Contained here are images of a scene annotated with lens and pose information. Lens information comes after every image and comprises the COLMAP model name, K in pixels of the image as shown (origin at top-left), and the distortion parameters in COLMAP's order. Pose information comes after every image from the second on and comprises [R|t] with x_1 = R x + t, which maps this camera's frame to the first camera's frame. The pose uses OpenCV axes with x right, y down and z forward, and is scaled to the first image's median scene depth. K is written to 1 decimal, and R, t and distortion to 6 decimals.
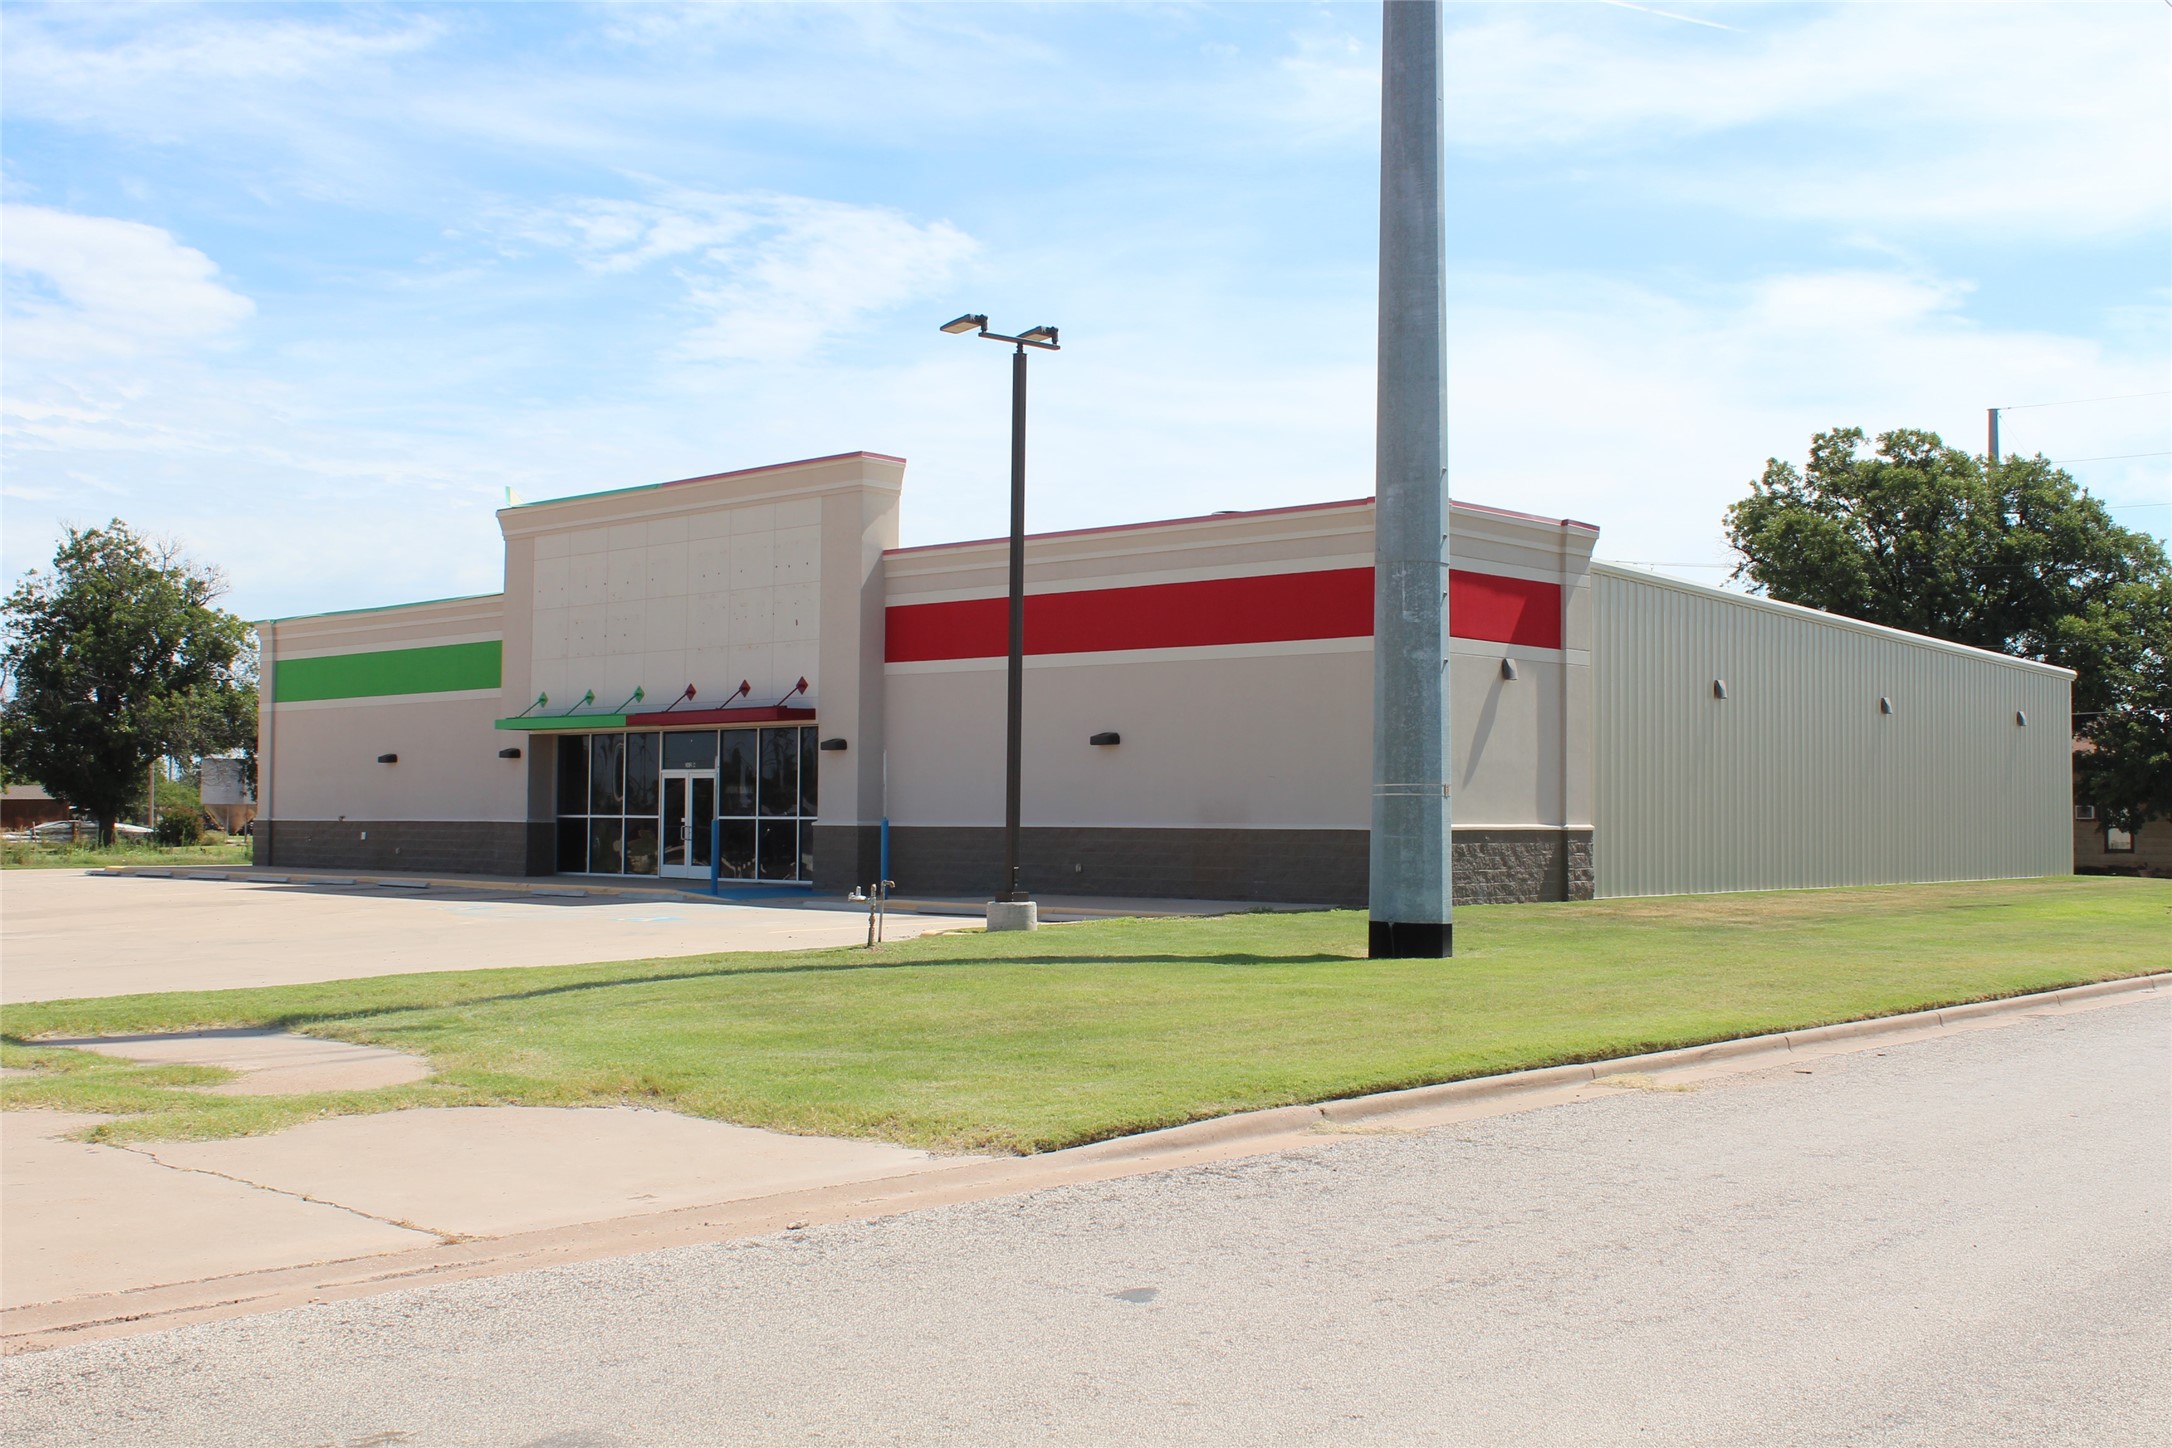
lens RADIAL K [[2402.2, 0, 1090.0], [0, 2402.2, 737.2], [0, 0, 1]] dist [-0.111456, 0.000000]
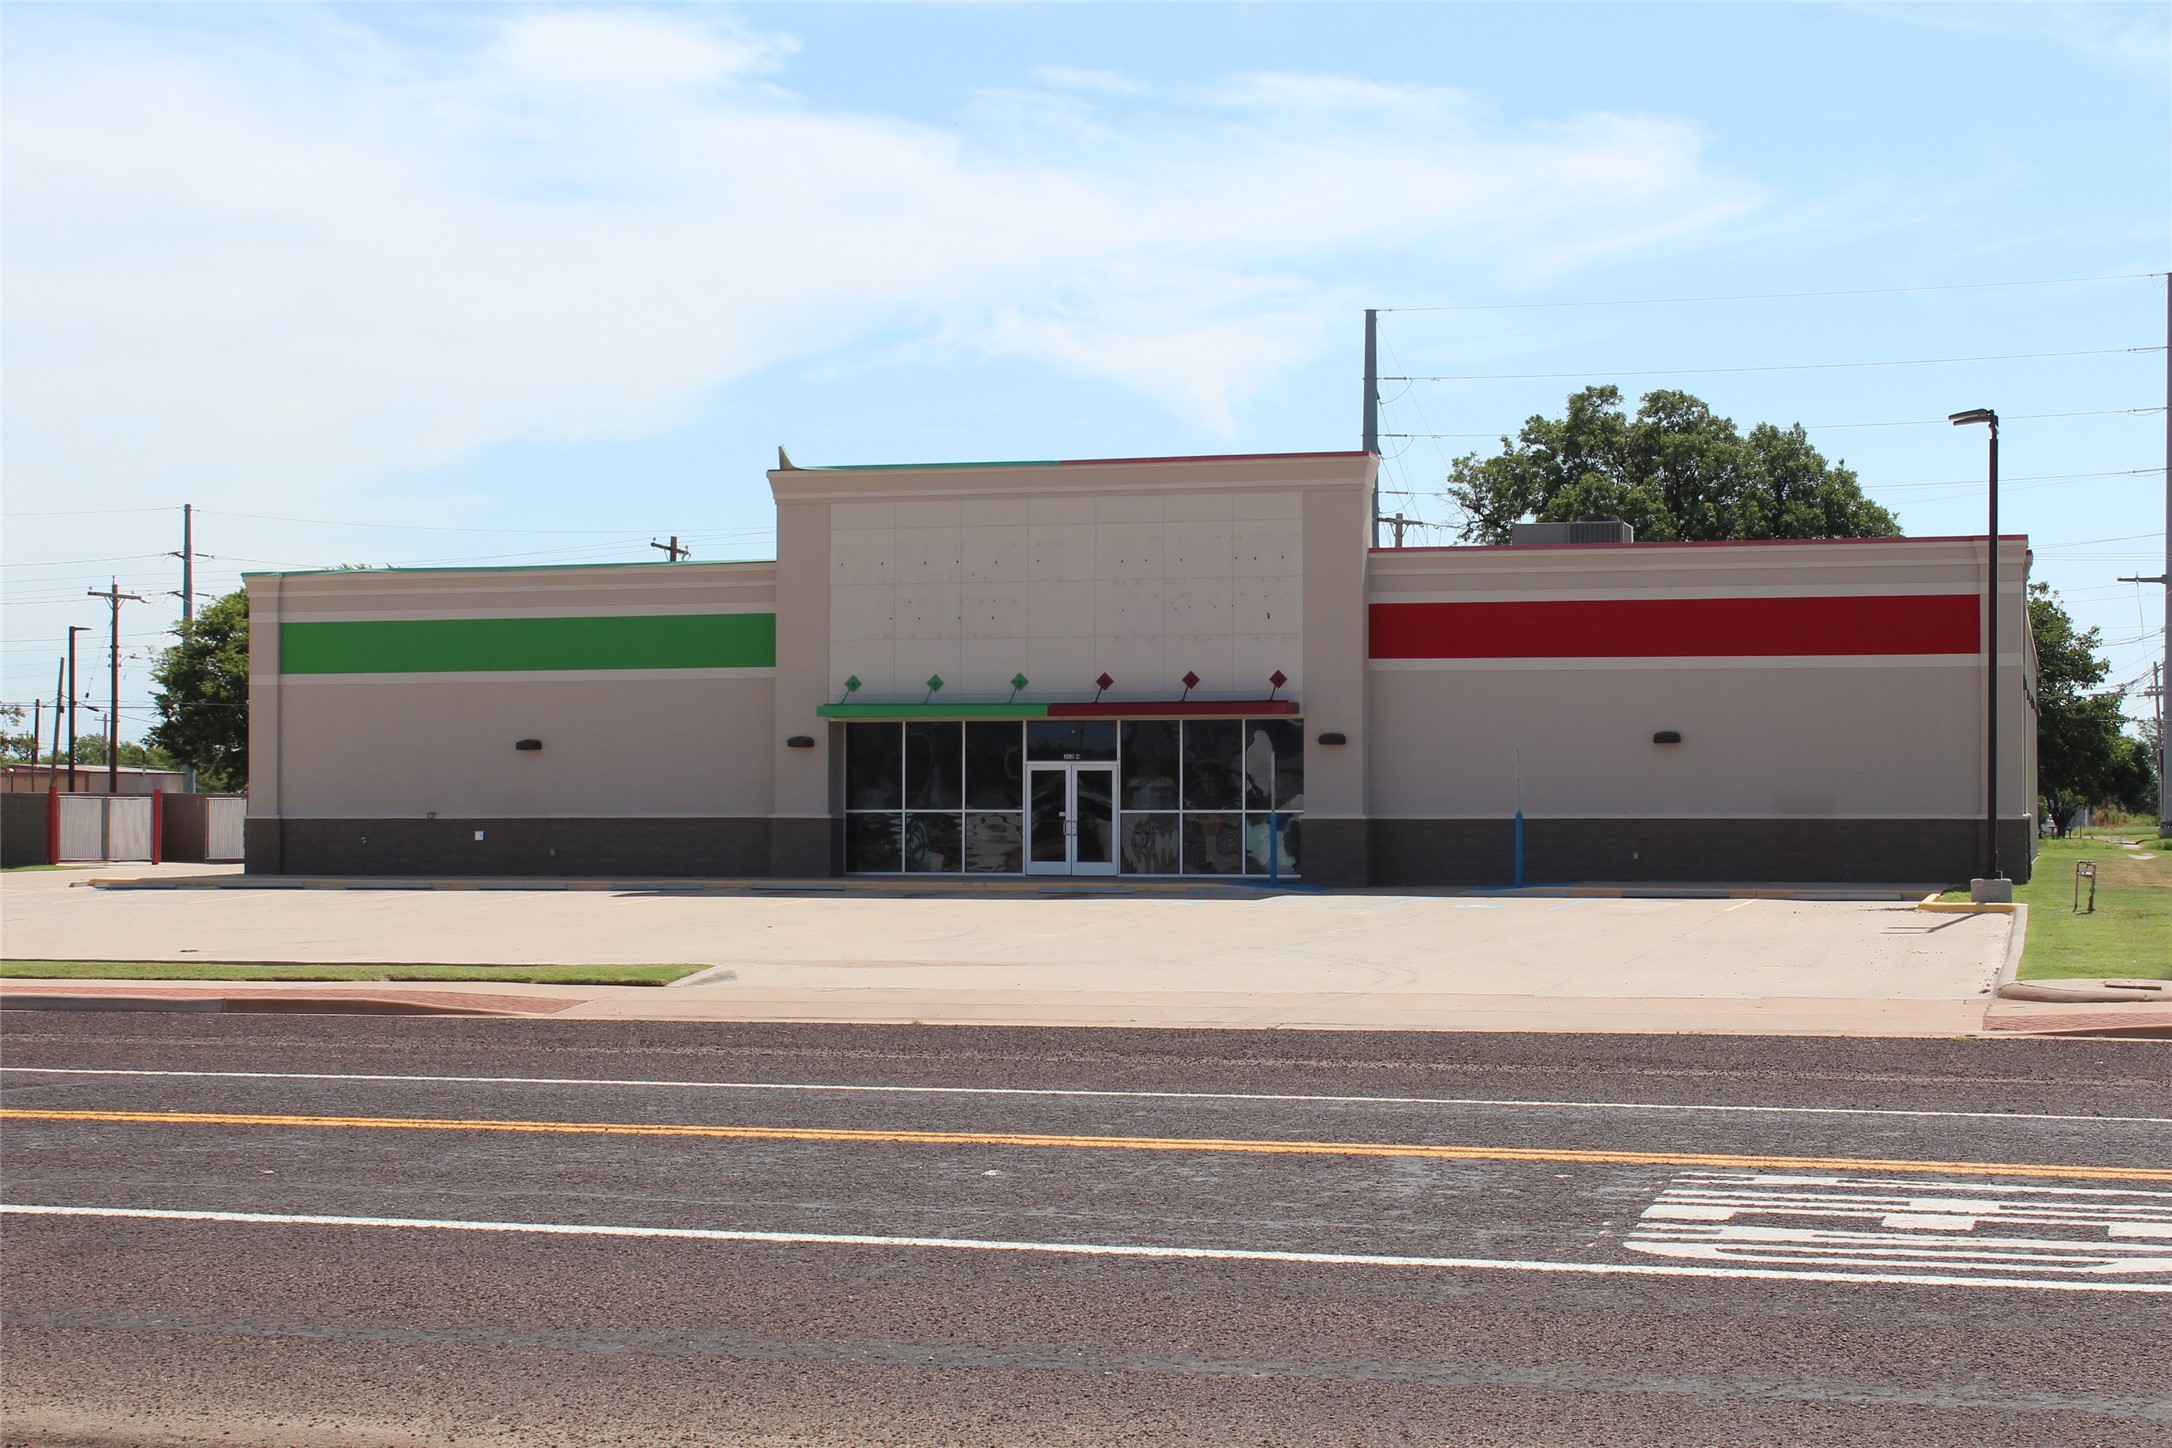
lens RADIAL K [[3656.9, 0, 1084.4], [0, 3656.9, 720.9], [0, 0, 1]] dist [0.032096, 0.000000]
pose [[0.885063, 0.003556, 0.465457, -0.834326], [-0.010225, 0.999878, 0.011804, -0.019716], [-0.465358, -0.015207, 0.884992, -0.289760]]
